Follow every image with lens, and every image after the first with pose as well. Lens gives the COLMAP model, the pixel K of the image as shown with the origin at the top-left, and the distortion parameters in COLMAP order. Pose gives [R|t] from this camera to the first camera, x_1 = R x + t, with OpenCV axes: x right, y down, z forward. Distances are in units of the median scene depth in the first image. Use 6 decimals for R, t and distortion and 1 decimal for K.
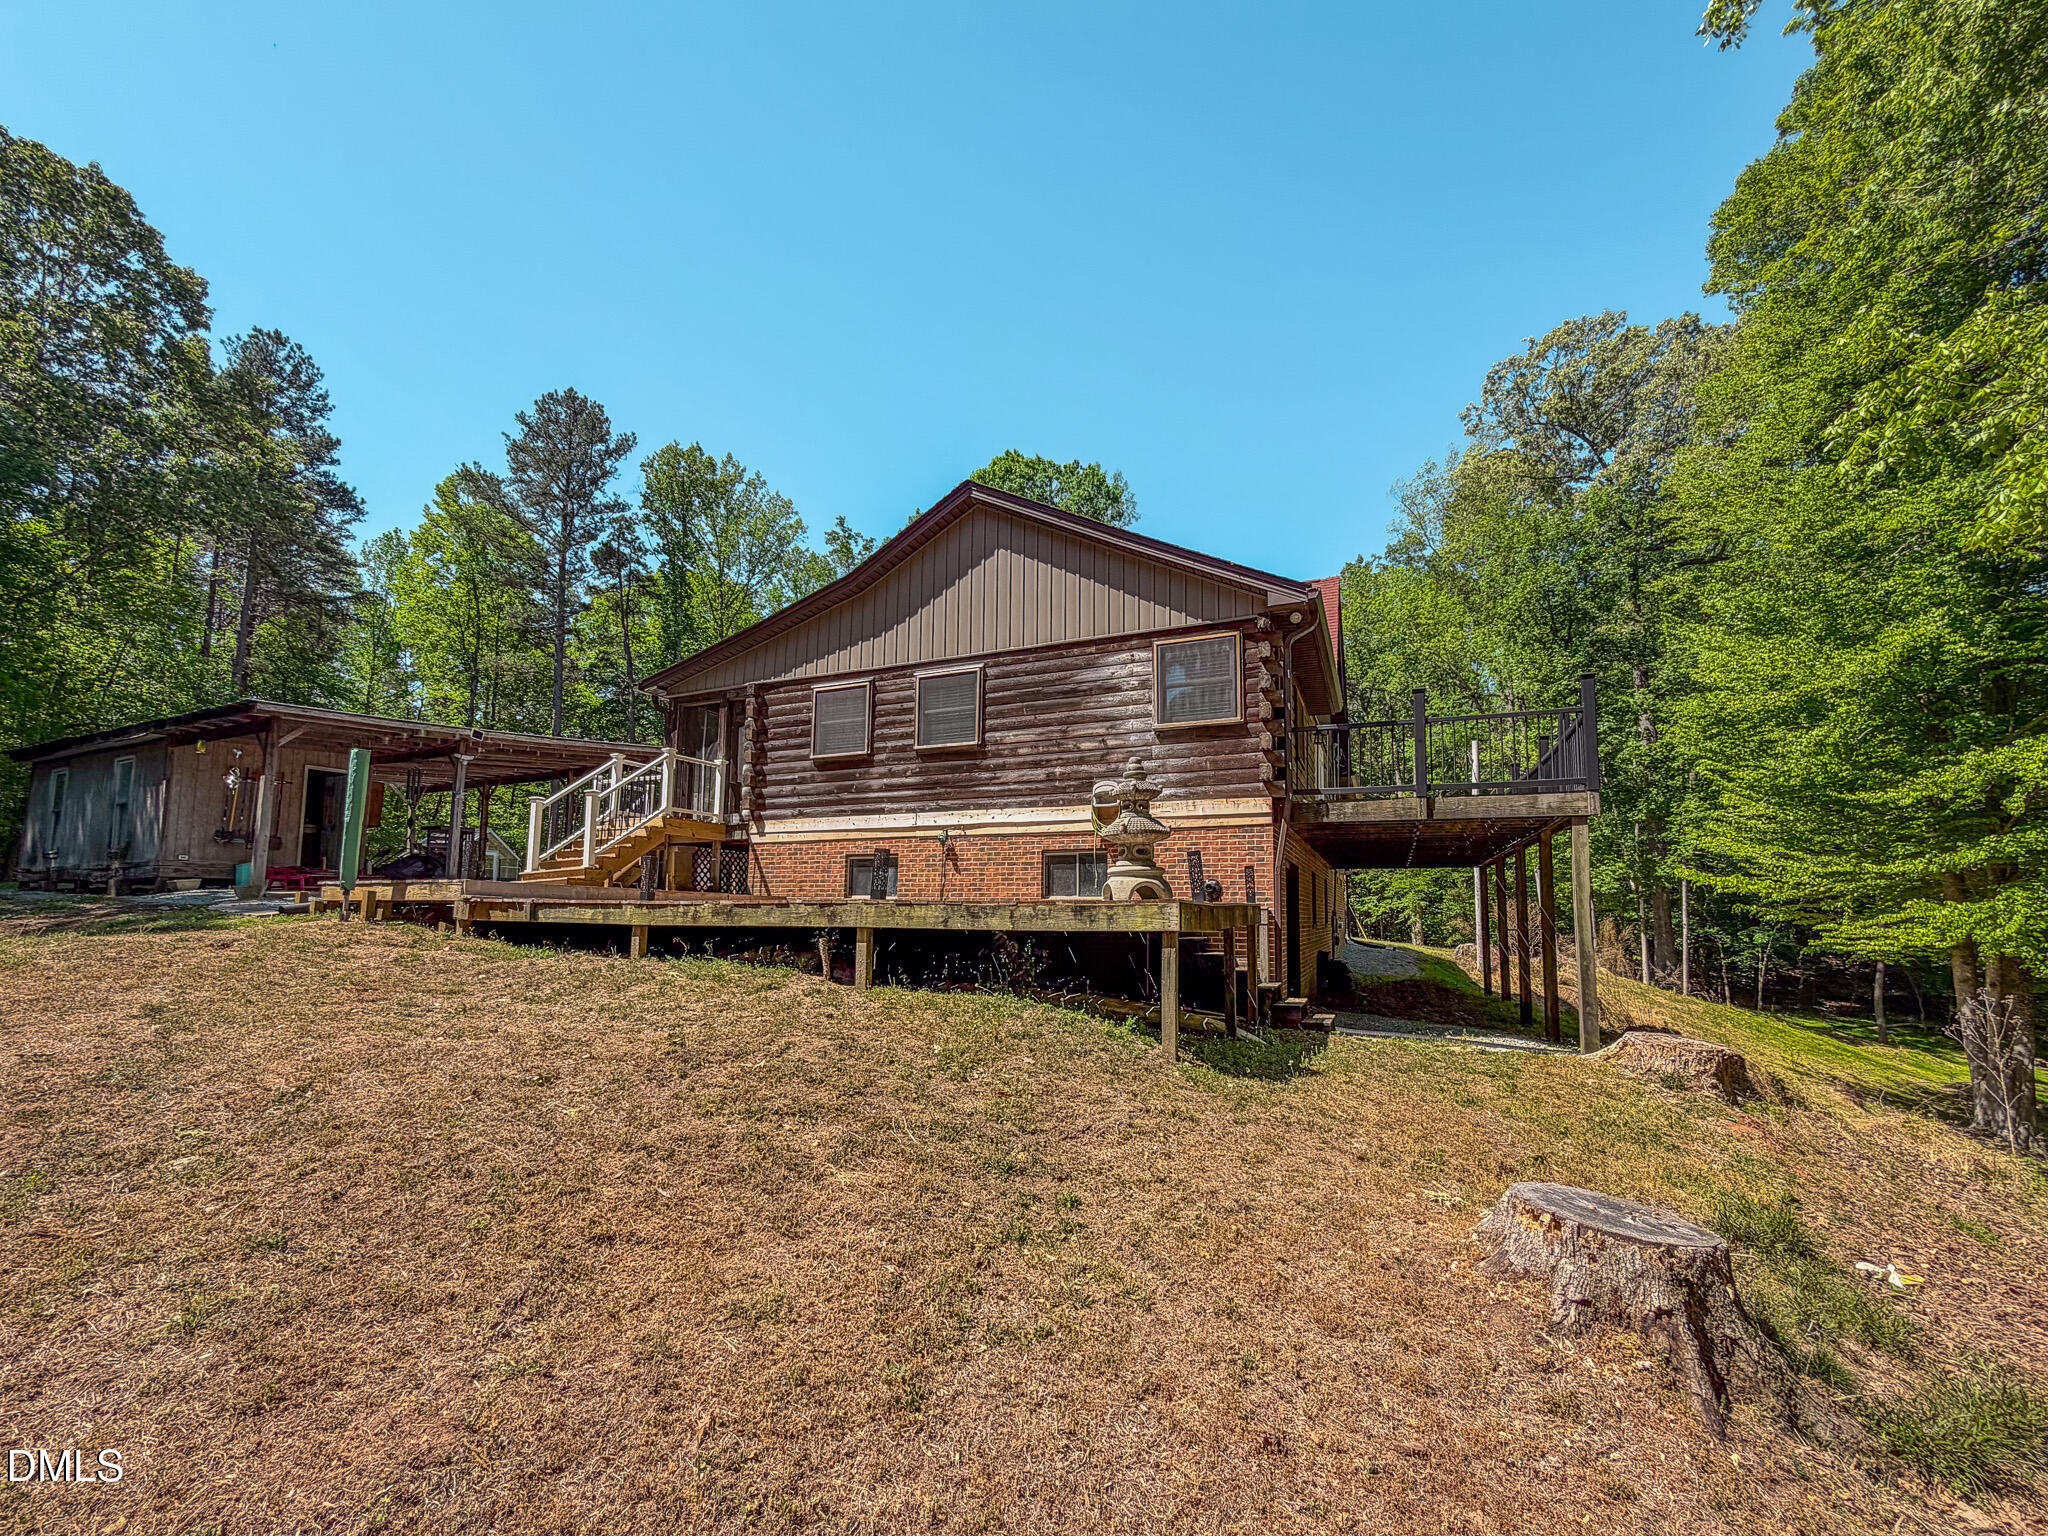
lens RADIAL K [[820.5, 0, 1068.2], [0, 820.5, 782.1], [0, 0, 1]] dist [0.002114, -0.000222]
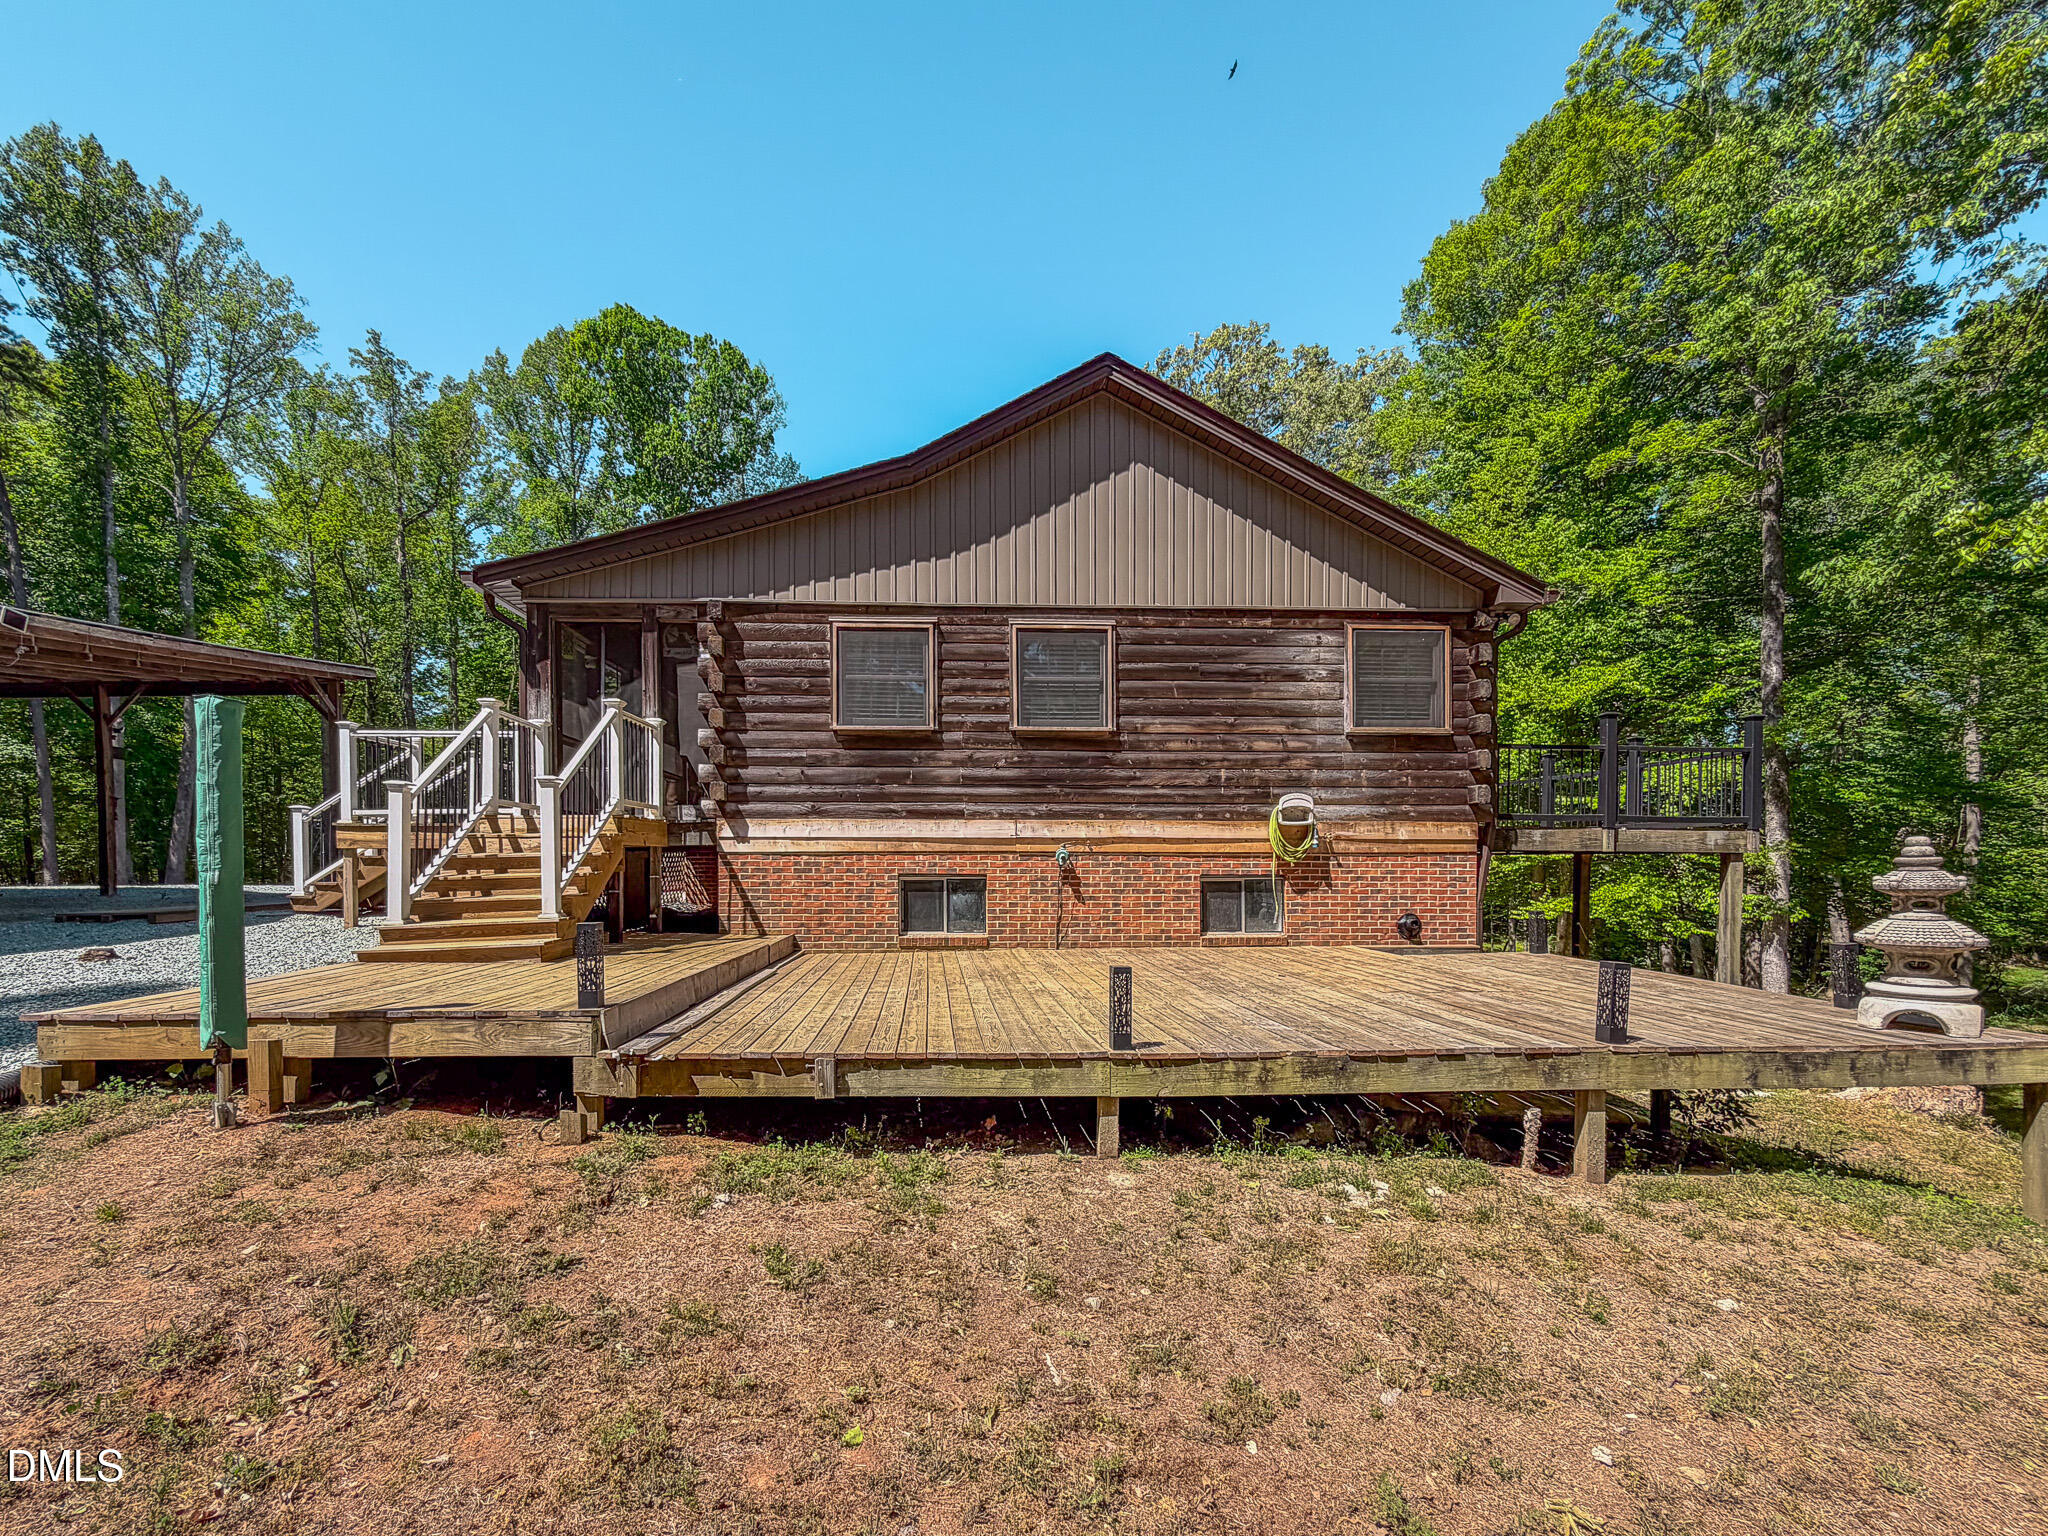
lens RADIAL K [[820.5, 0, 964.8], [0, 820.5, 825.8], [0, 0, 1]] dist [0.002114, -0.000222]
pose [[0.902945, 0.010954, 0.429616, -0.537164], [-0.065455, 0.991517, 0.112289, -0.035097], [-0.424742, -0.129512, 0.896003, 0.369023]]
